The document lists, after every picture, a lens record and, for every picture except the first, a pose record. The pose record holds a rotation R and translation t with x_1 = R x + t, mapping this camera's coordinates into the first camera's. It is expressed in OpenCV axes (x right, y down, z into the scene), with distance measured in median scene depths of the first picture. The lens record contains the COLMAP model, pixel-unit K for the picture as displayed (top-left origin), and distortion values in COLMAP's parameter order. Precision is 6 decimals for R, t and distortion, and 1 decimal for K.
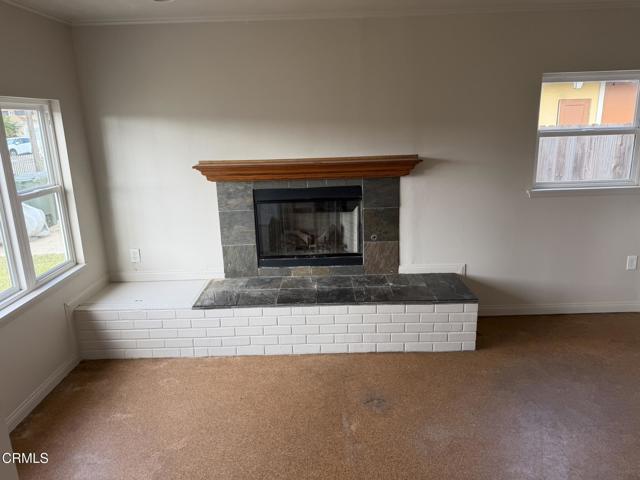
lens RADIAL K [[445.4, 0, 320.0], [0, 445.4, 240.0], [0, 0, 1]] dist [0.115395, -0.156742]
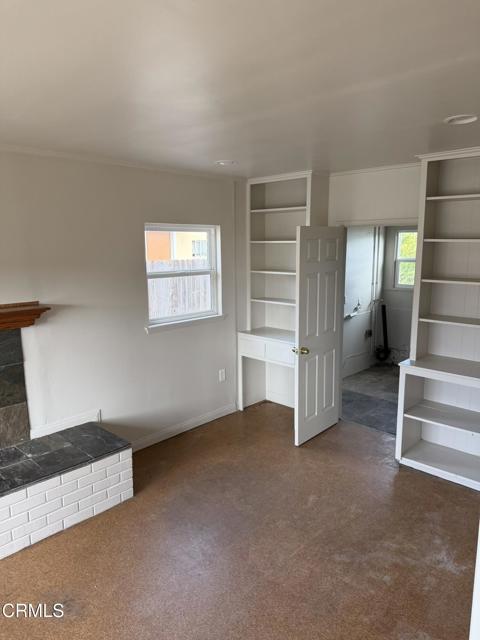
lens RADIAL K [[450.5, 0, 240.0], [0, 450.5, 320.0], [0, 0, 1]] dist [0.057943, -0.065384]
pose [[0.705288, -0.098159, 0.702093, -0.138428], [0.170255, 0.984836, -0.033341, -0.055883], [-0.688173, 0.143049, 0.711305, 0.088602]]
